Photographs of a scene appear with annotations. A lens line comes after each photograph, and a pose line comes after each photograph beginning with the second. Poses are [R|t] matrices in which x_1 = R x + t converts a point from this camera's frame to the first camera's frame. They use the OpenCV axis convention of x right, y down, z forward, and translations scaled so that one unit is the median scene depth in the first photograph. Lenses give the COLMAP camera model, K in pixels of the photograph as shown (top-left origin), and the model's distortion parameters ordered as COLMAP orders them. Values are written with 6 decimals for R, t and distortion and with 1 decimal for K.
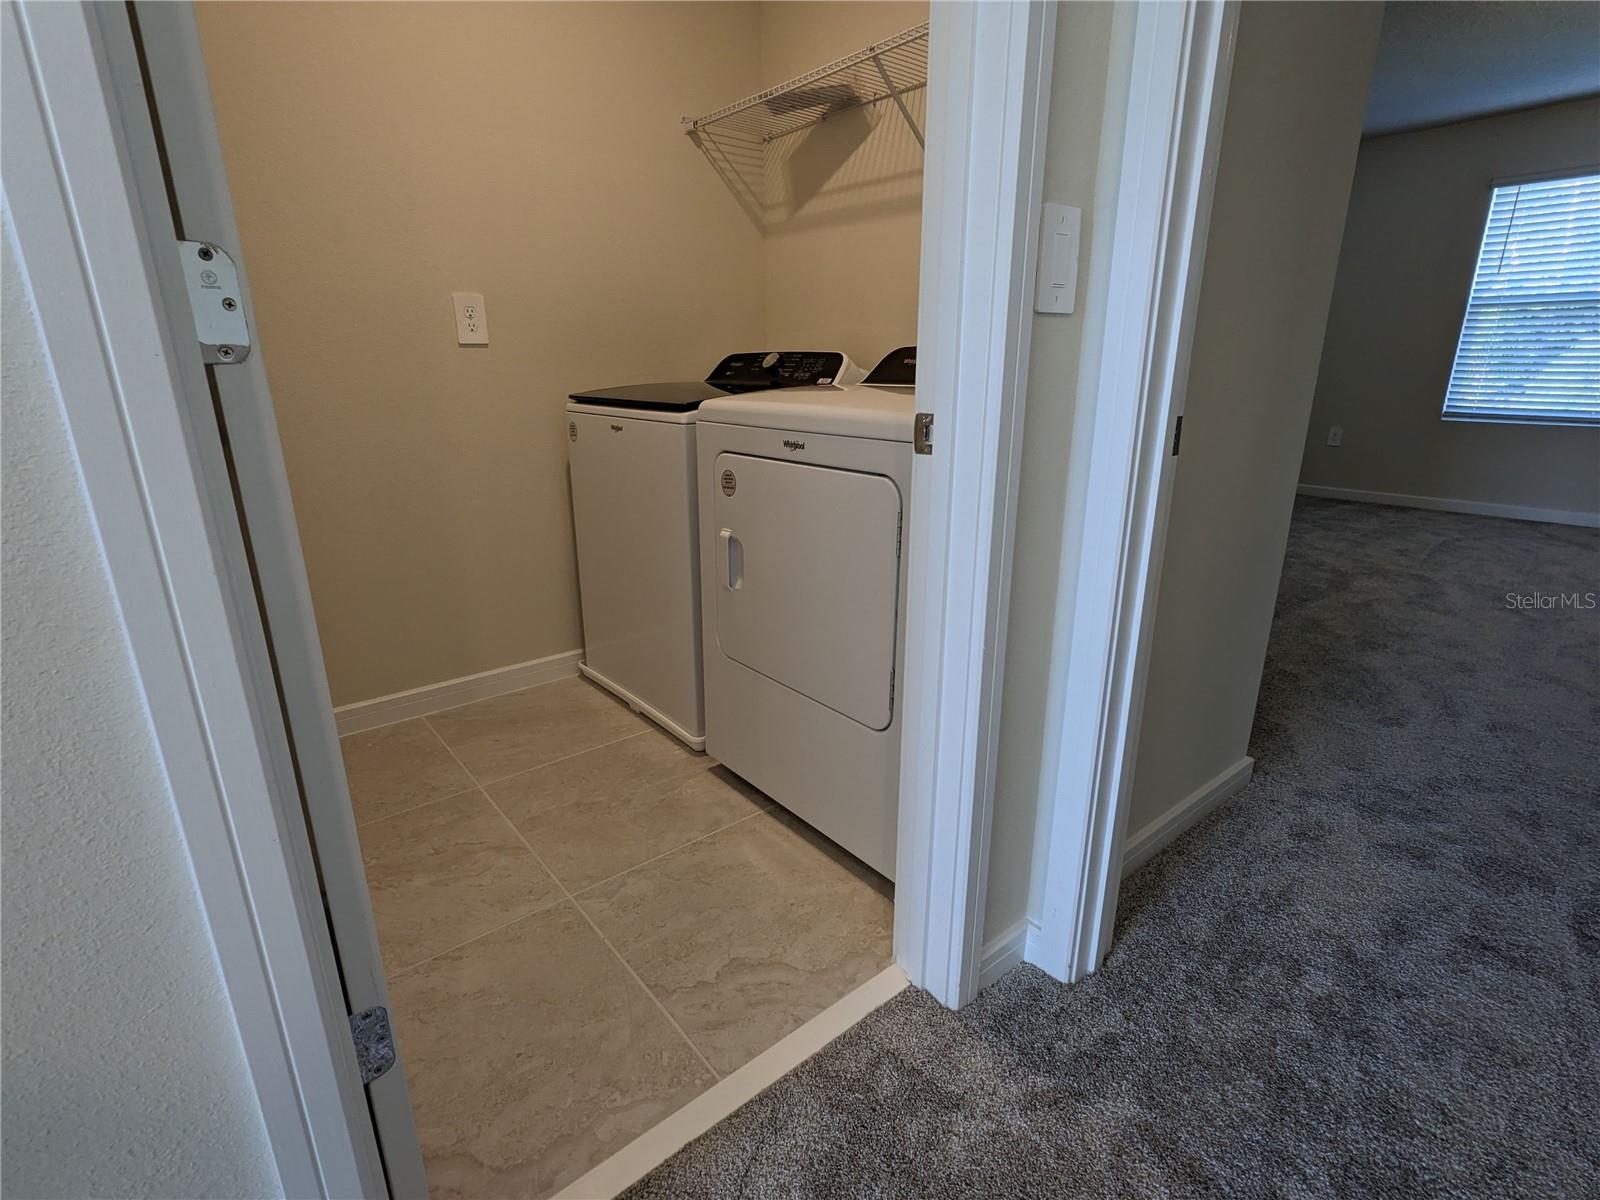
lens RADIAL K [[771.8, 0, 797.0], [0, 771.8, 596.9], [0, 0, 1]] dist [-0.000137, 0.001009]
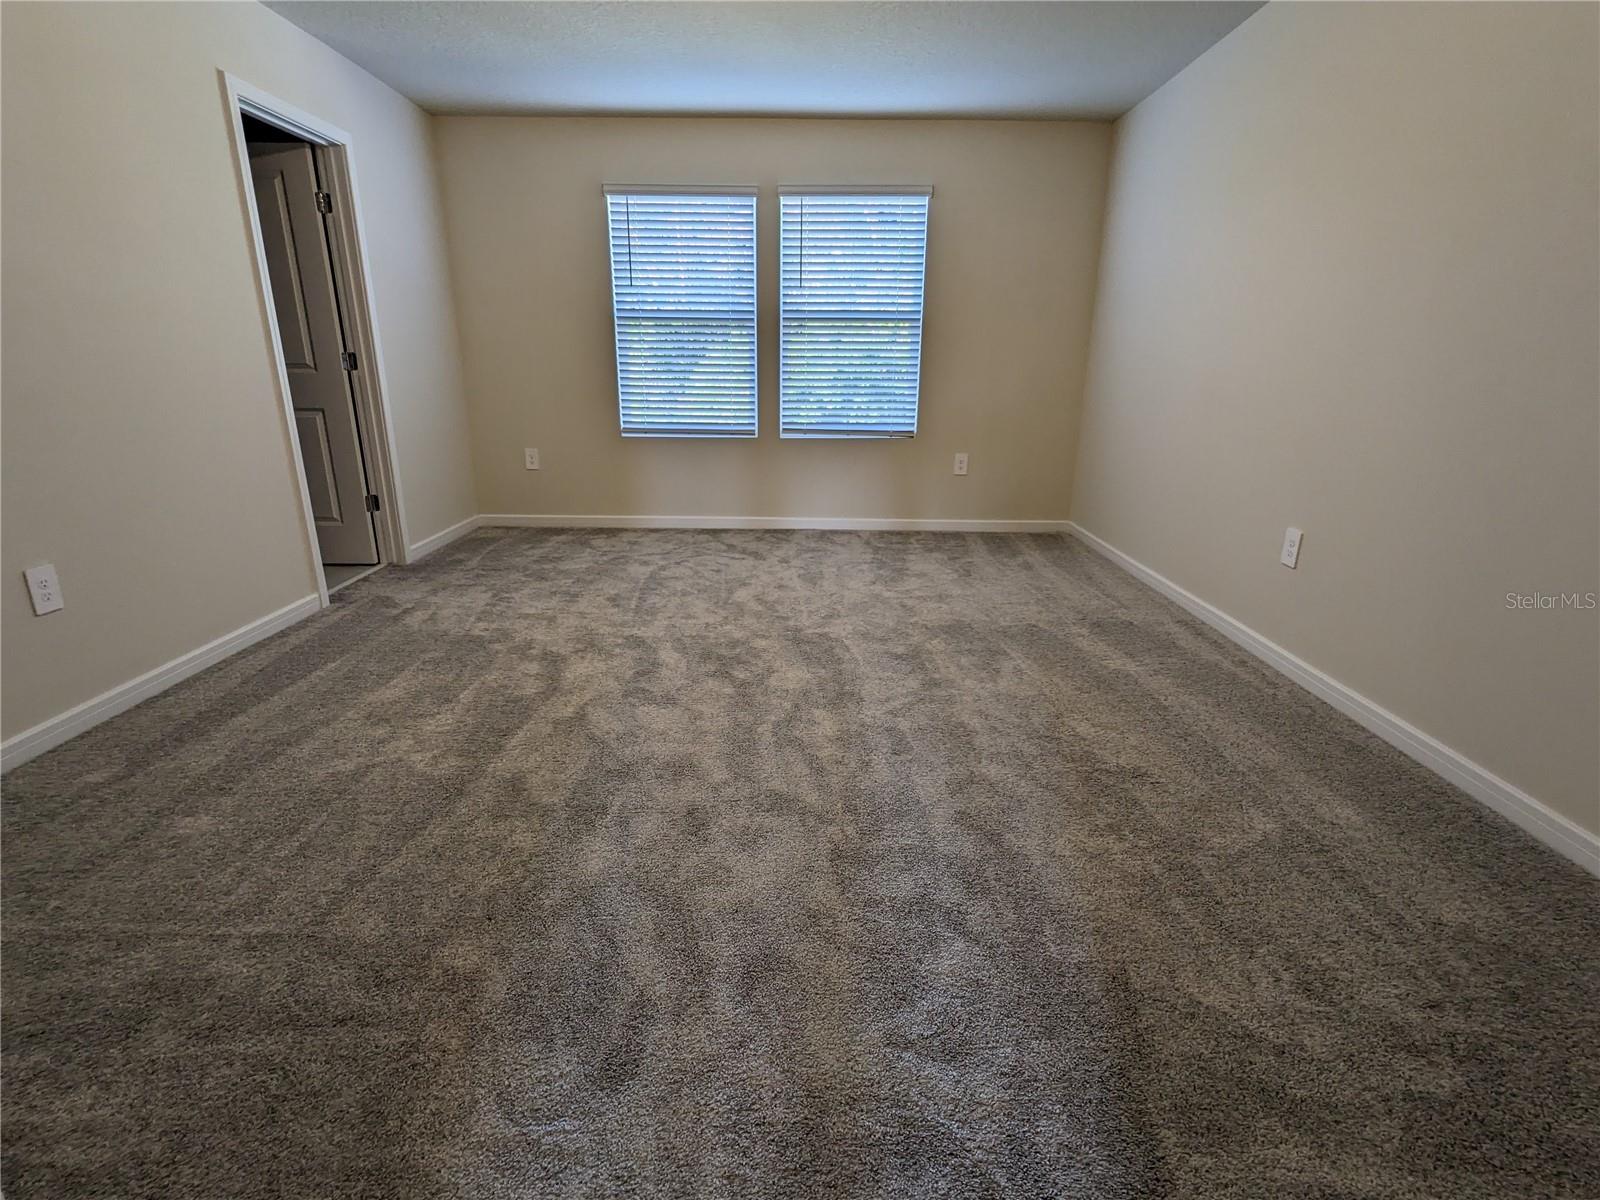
lens RADIAL K [[771.8, 0, 797.0], [0, 771.8, 596.9], [0, 0, 1]] dist [-0.000137, 0.001009]
pose [[0.640447, -0.215503, 0.737147, 0.528321], [0.215849, 0.971644, 0.096524, -0.190795], [-0.737046, 0.097294, 0.668803, 0.516271]]
